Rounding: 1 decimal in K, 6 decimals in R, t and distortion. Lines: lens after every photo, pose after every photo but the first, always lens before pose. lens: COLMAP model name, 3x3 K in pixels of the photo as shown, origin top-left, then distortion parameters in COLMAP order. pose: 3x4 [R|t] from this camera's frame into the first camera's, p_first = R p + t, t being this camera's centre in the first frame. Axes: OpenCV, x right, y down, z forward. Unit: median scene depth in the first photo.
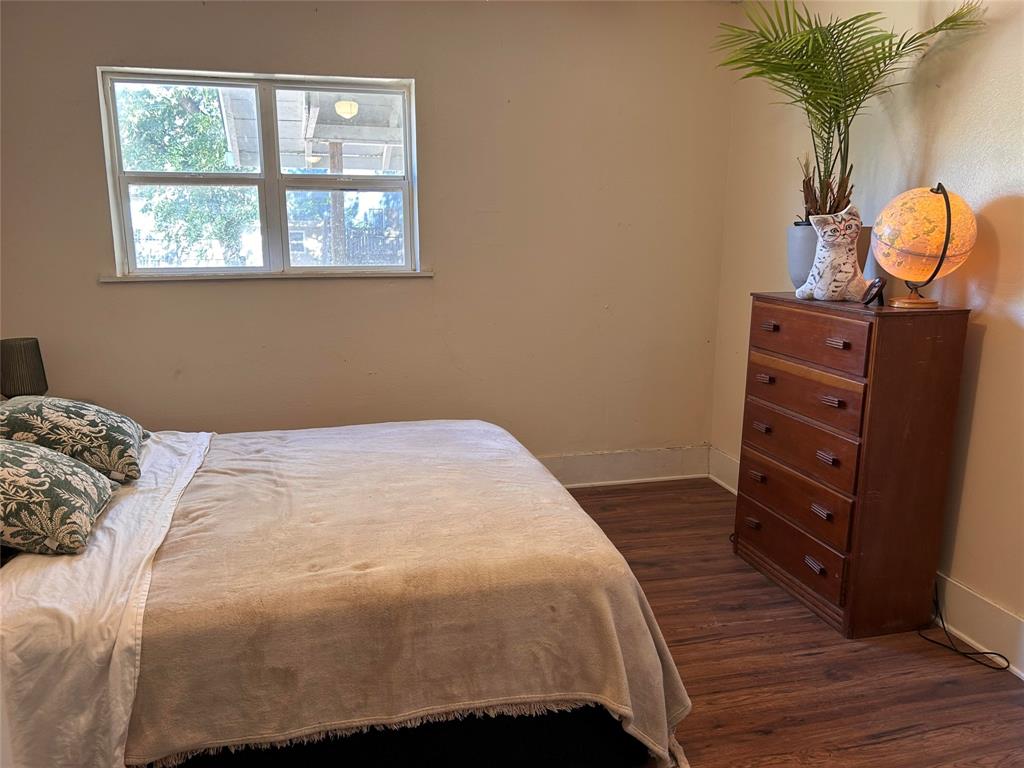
lens RADIAL K [[778.5, 0, 508.8], [0, 778.5, 382.9], [0, 0, 1]] dist [0.076408, -0.082022]
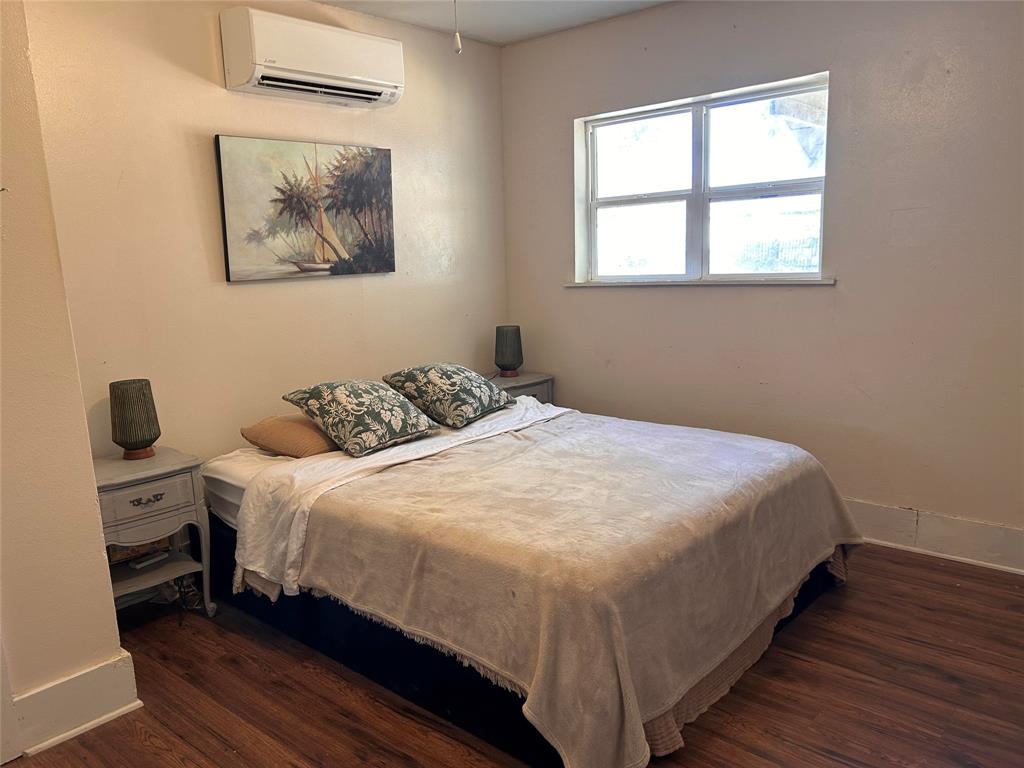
lens RADIAL K [[778.5, 0, 510.1], [0, 778.5, 382.5], [0, 0, 1]] dist [0.076408, -0.082022]
pose [[0.562486, 0.120181, -0.818026, 0.699853], [-0.126233, 0.990263, 0.058686, -0.048110], [0.817114, 0.070252, 0.572180, 0.283053]]
